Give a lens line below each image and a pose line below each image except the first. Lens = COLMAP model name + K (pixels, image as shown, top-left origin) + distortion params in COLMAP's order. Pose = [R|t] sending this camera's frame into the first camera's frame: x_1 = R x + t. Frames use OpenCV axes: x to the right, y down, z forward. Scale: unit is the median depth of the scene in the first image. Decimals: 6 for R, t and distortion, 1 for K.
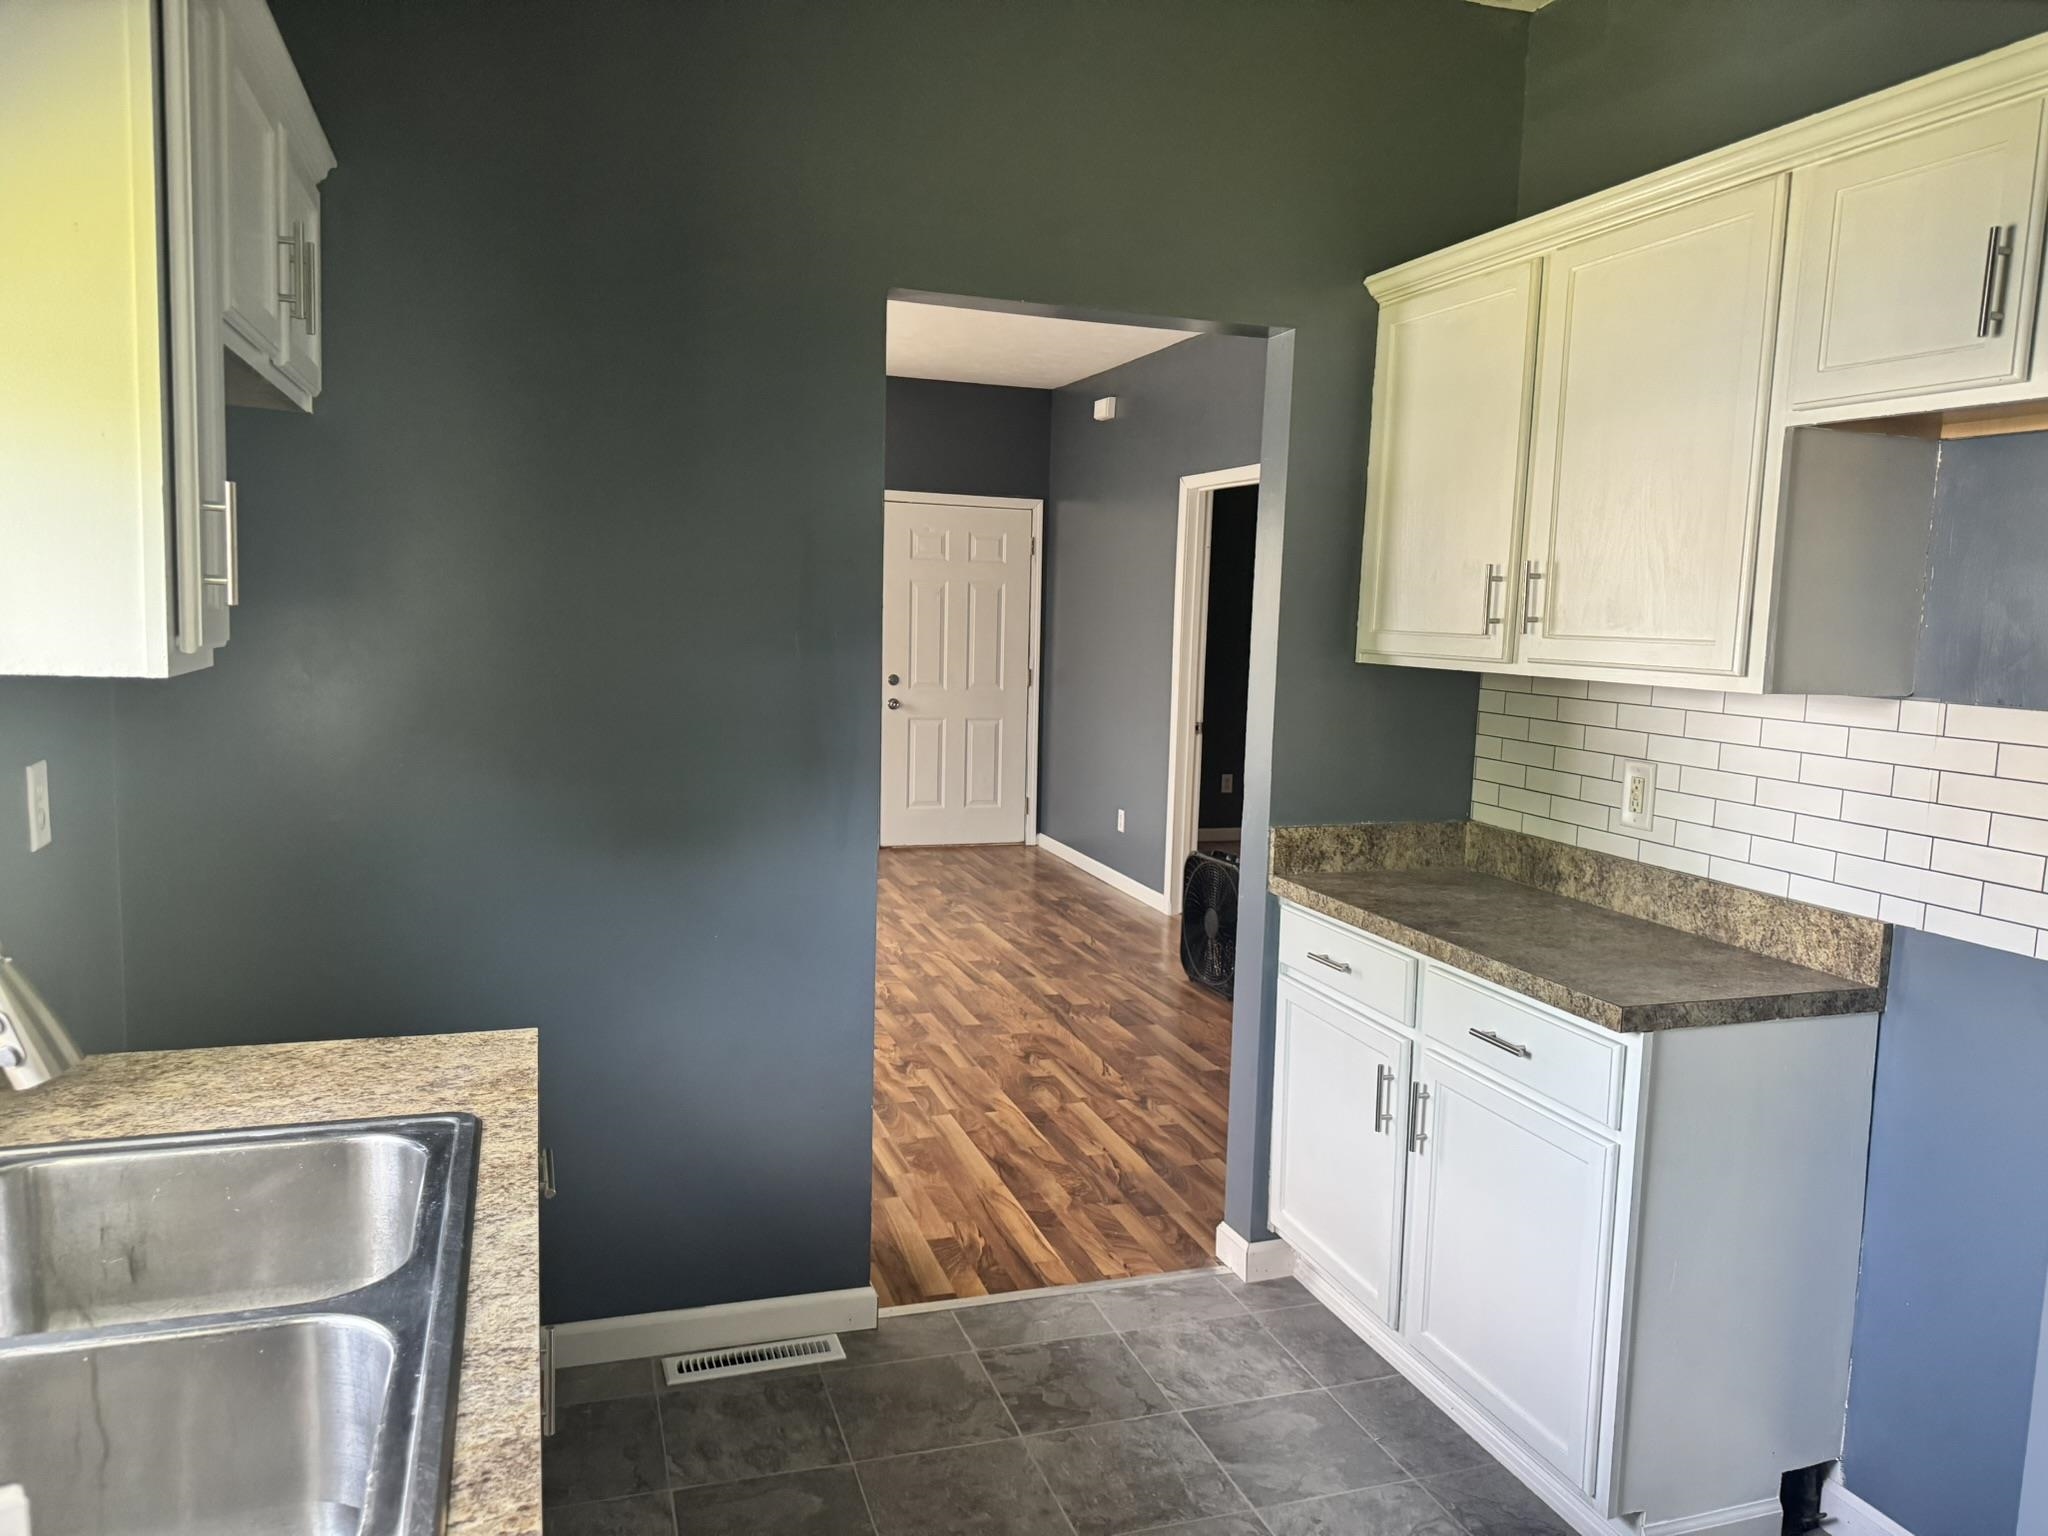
lens RADIAL K [[1441.3, 0, 1024.0], [0, 1441.3, 768.0], [0, 0, 1]] dist [0.003234, 0.003163]
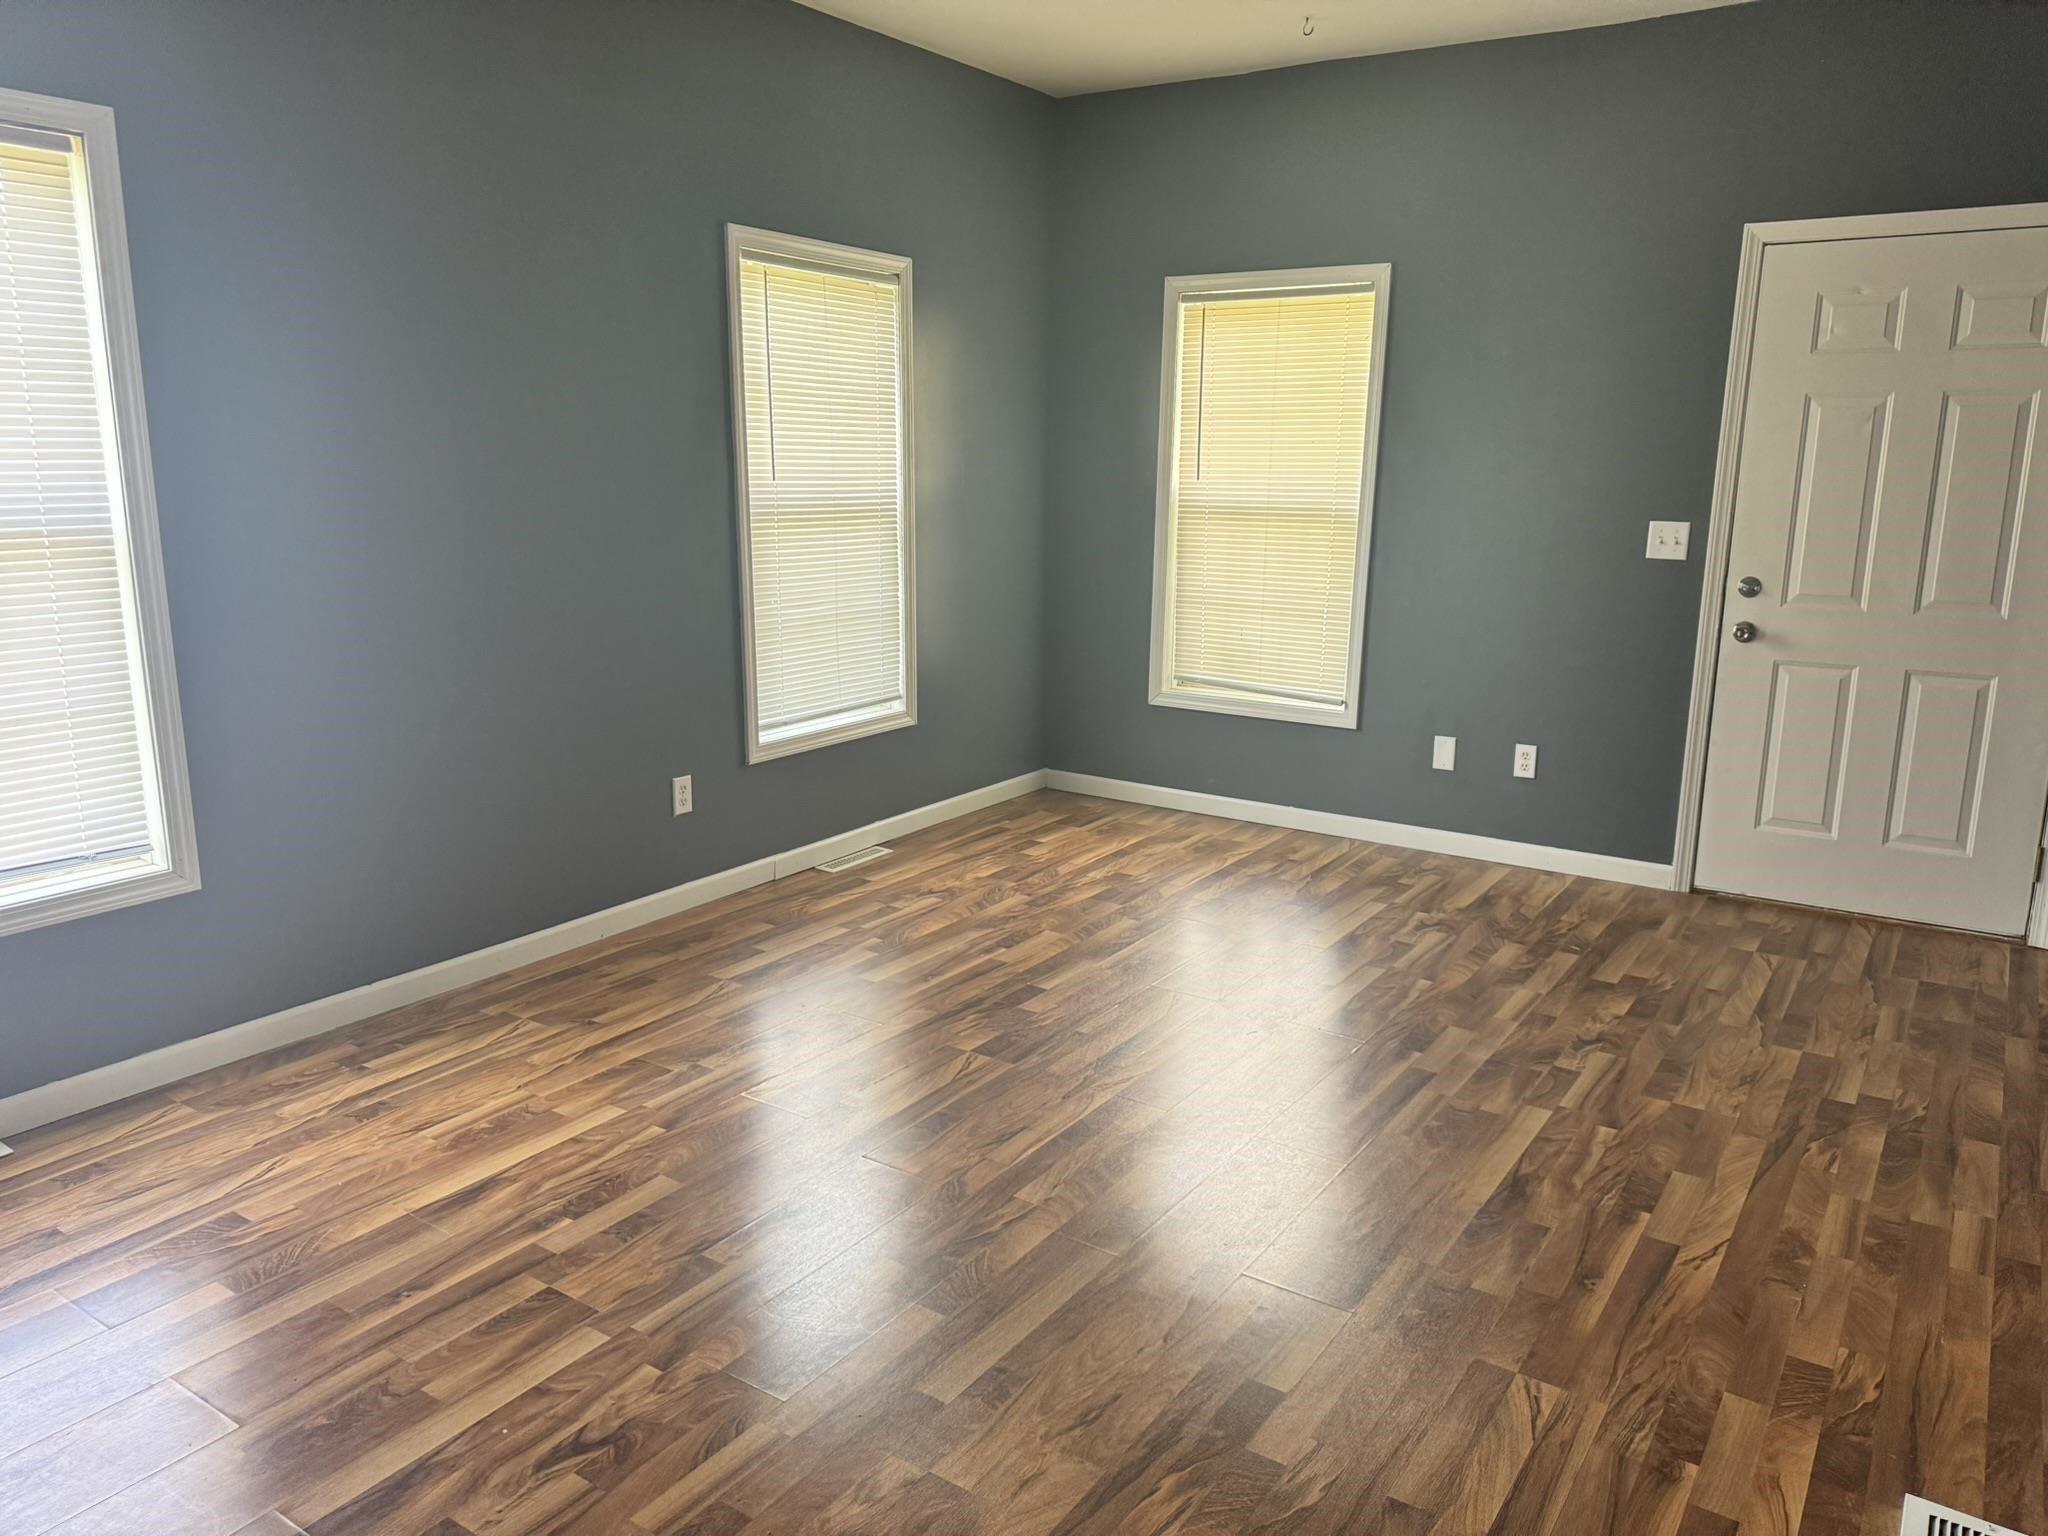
lens RADIAL K [[1441.3, 0, 1024.0], [0, 1441.3, 768.0], [0, 0, 1]] dist [0.003234, 0.003163]
pose [[0.599540, 0.140325, -0.787947, 0.178927], [-0.076367, 0.990048, 0.118210, -0.037378], [0.796693, -0.010698, 0.604290, 0.460045]]
